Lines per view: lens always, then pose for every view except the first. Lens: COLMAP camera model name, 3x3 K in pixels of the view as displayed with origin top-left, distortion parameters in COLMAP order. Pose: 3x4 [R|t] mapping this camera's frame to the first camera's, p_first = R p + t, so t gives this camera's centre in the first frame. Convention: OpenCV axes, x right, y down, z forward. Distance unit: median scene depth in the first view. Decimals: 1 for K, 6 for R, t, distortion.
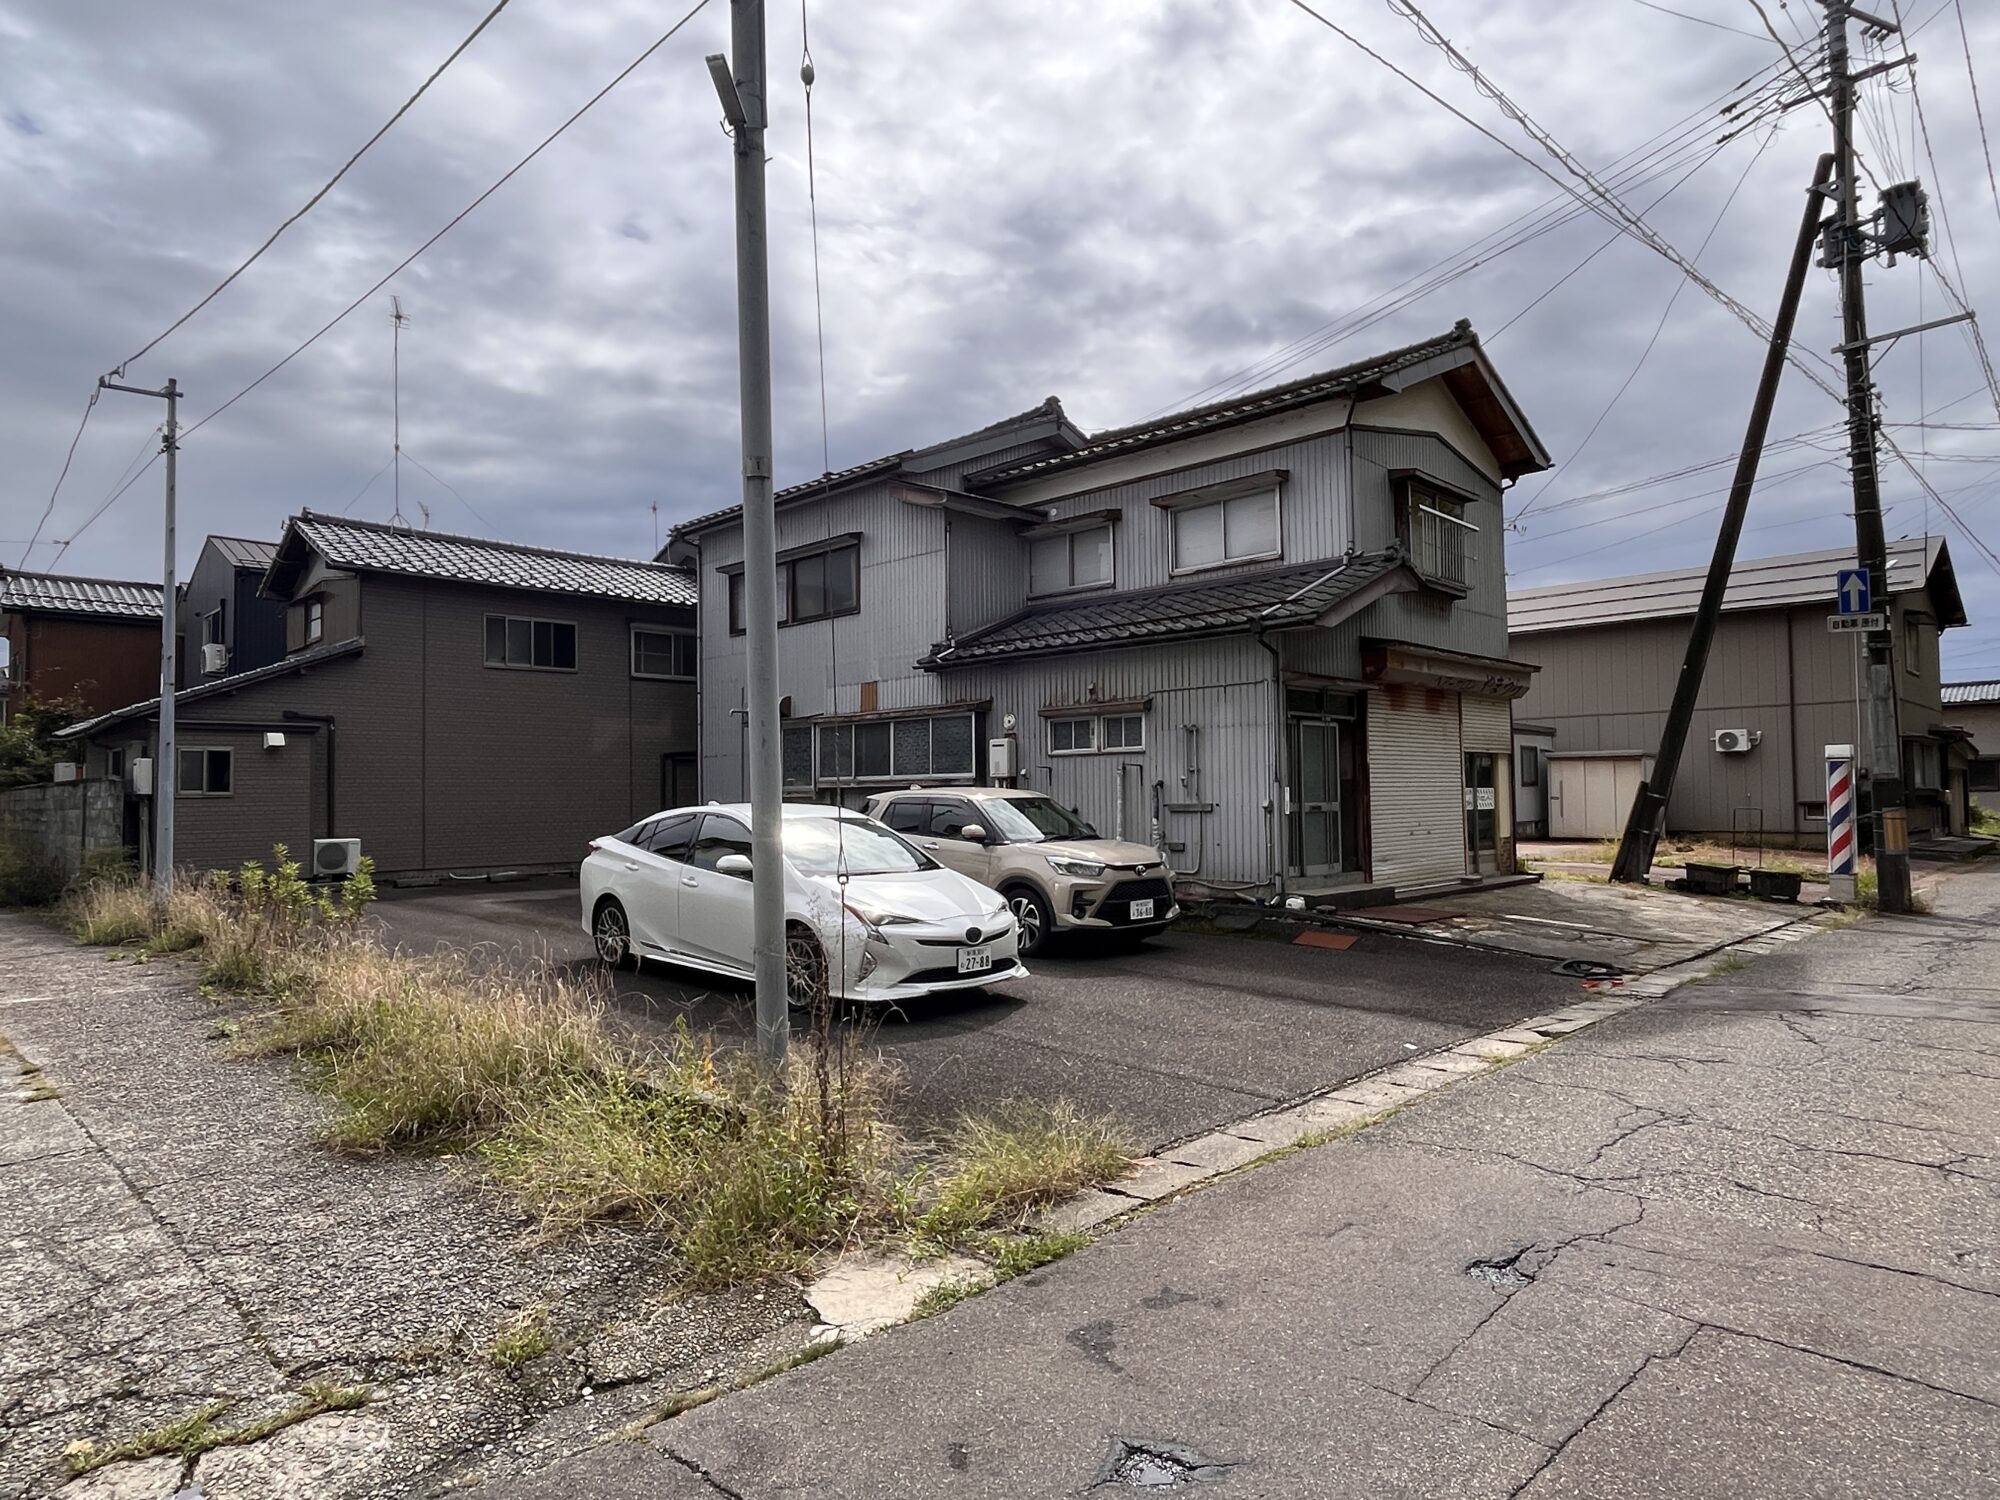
lens RADIAL K [[1193.6, 0, 987.1], [0, 1193.6, 746.1], [0, 0, 1]] dist [0.007030, -0.000443]
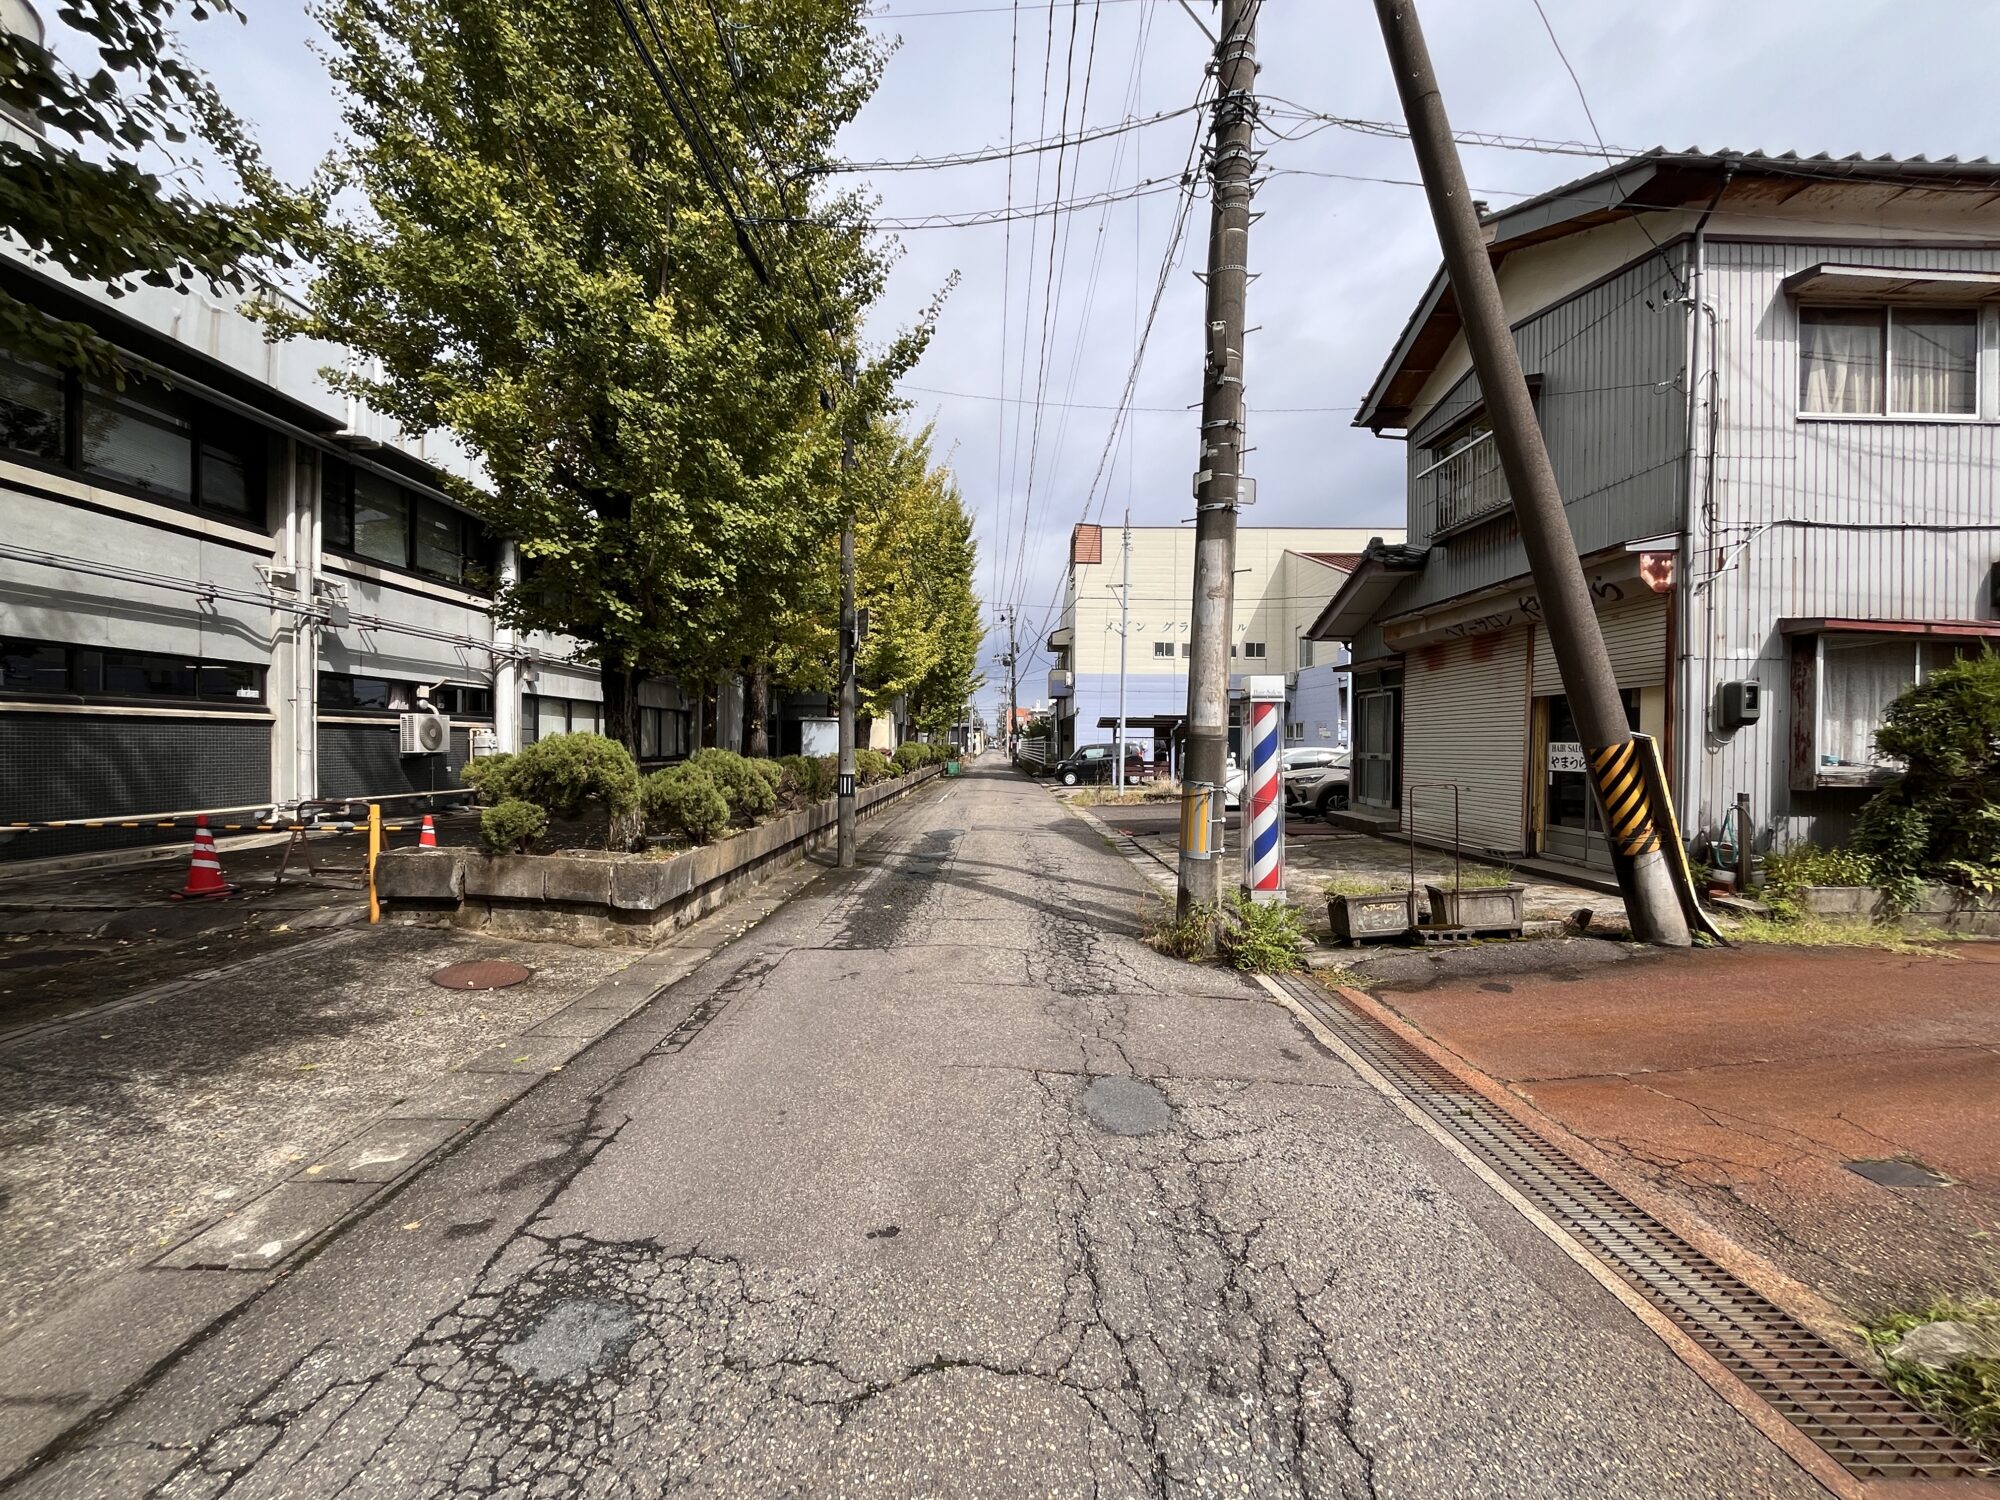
lens RADIAL K [[810.9, 0, 999.6], [0, 810.9, 753.3], [0, 0, 1]] dist [-0.003091, 0.000056]
pose [[-0.695961, 0.010258, -0.718007, 1.578134], [0.024848, 0.999643, -0.009803, 0.059182], [0.717650, -0.024664, -0.695967, 1.705895]]
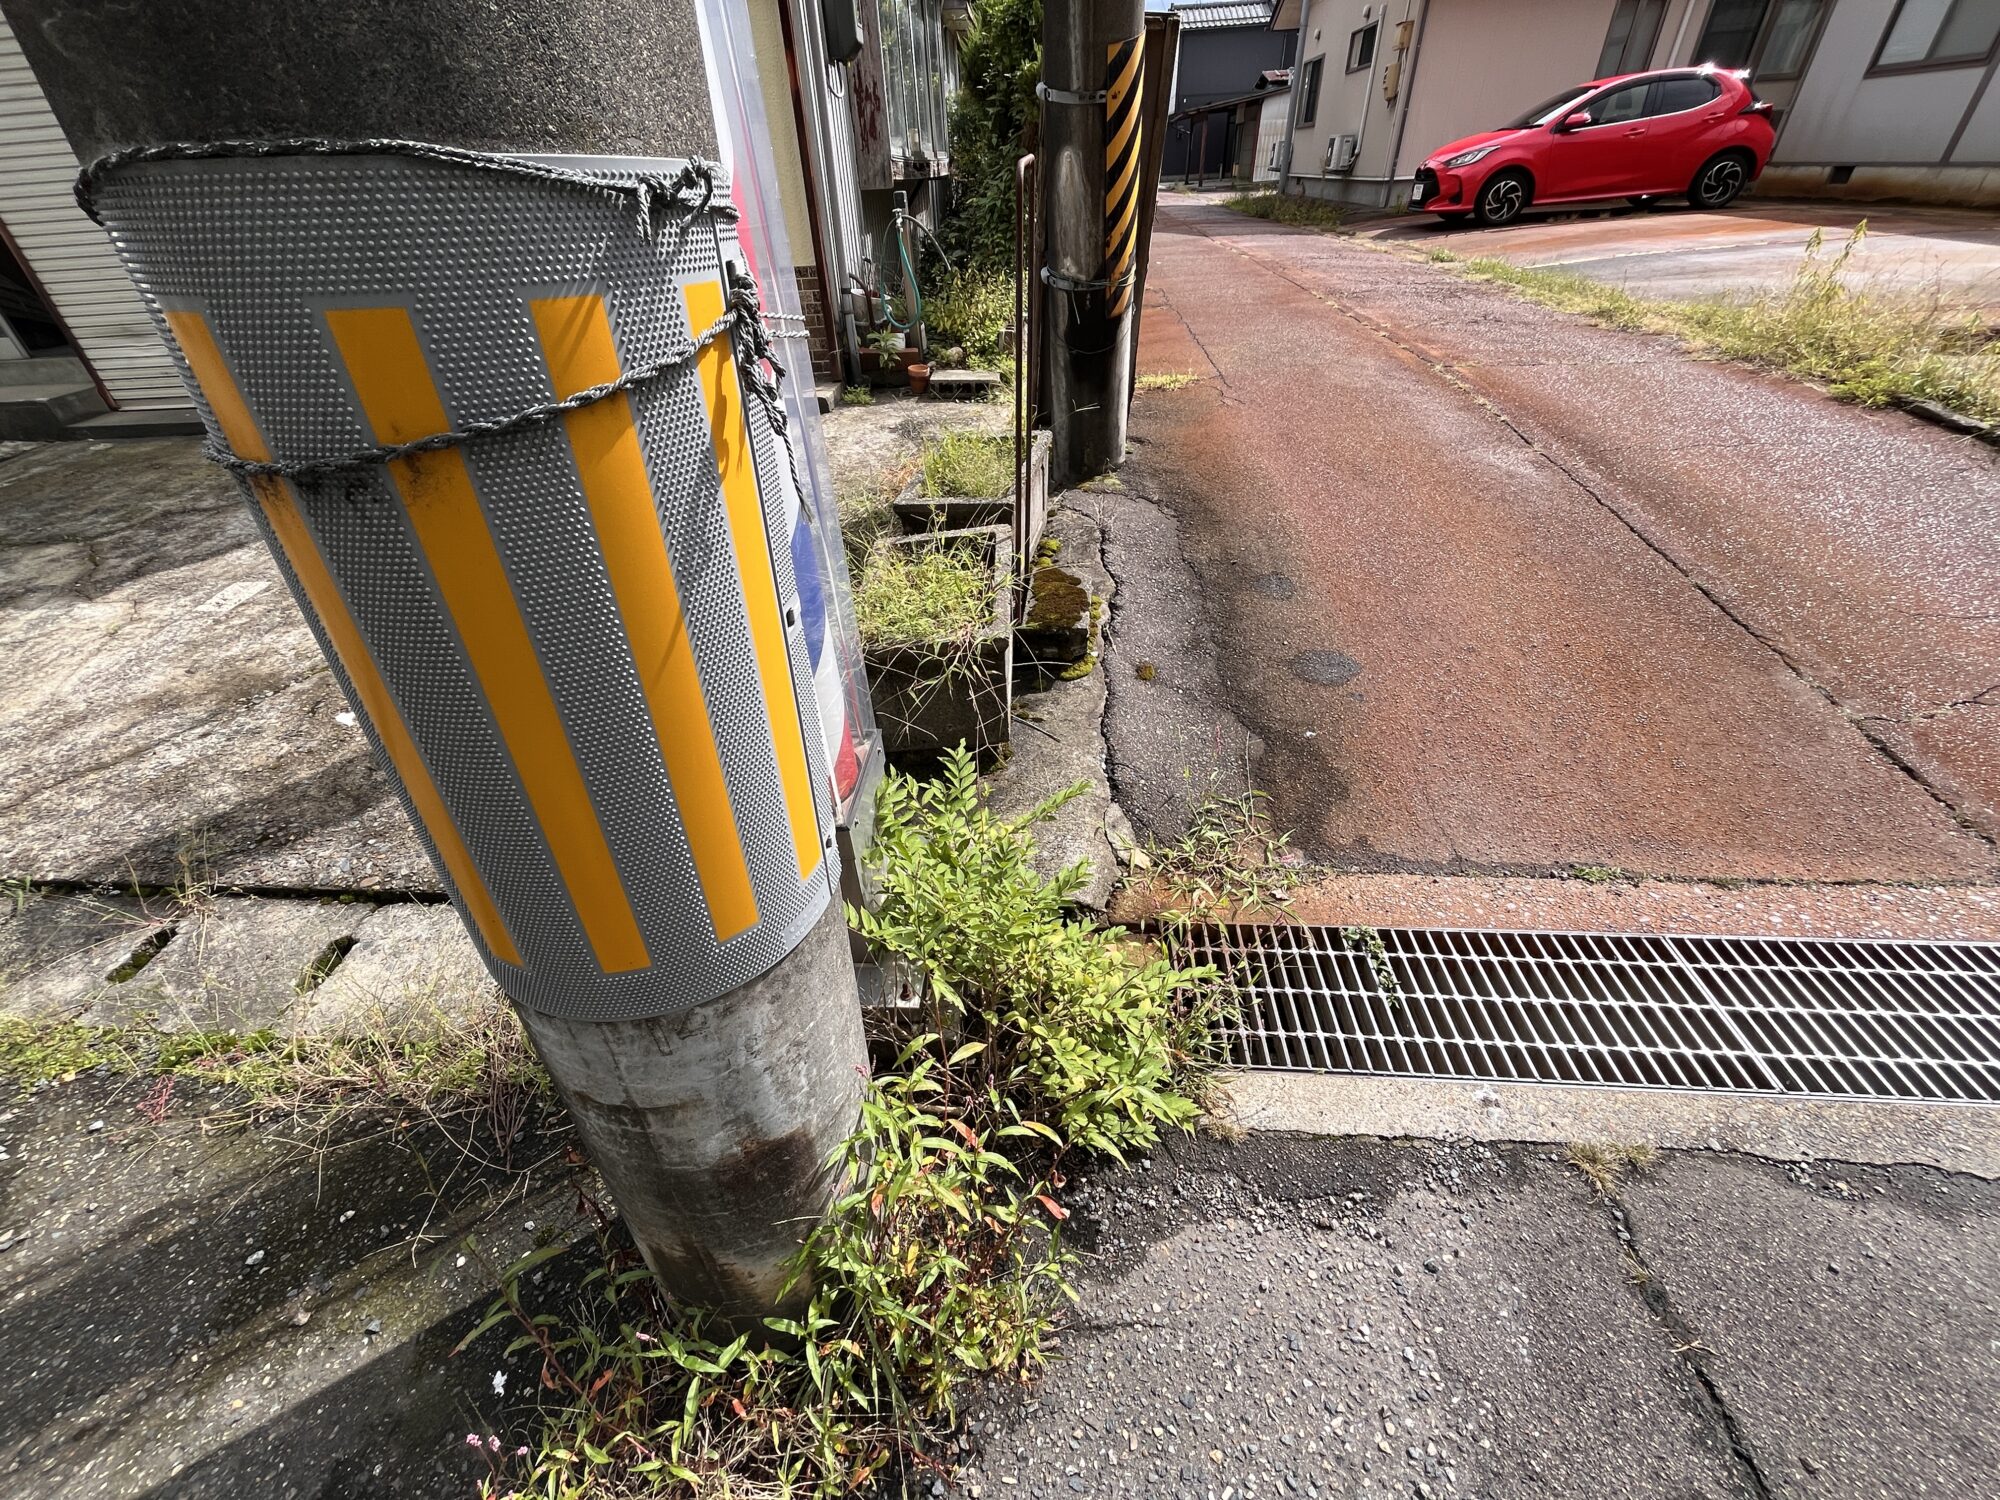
lens RADIAL K [[810.9, 0, 997.5], [0, 810.9, 757.3], [0, 0, 1]] dist [-0.003091, 0.000056]
pose [[0.652468, 0.426711, -0.626261, 1.136258], [0.073717, 0.786744, 0.612861, 0.077120], [0.754222, -0.446039, 0.481870, 1.404267]]
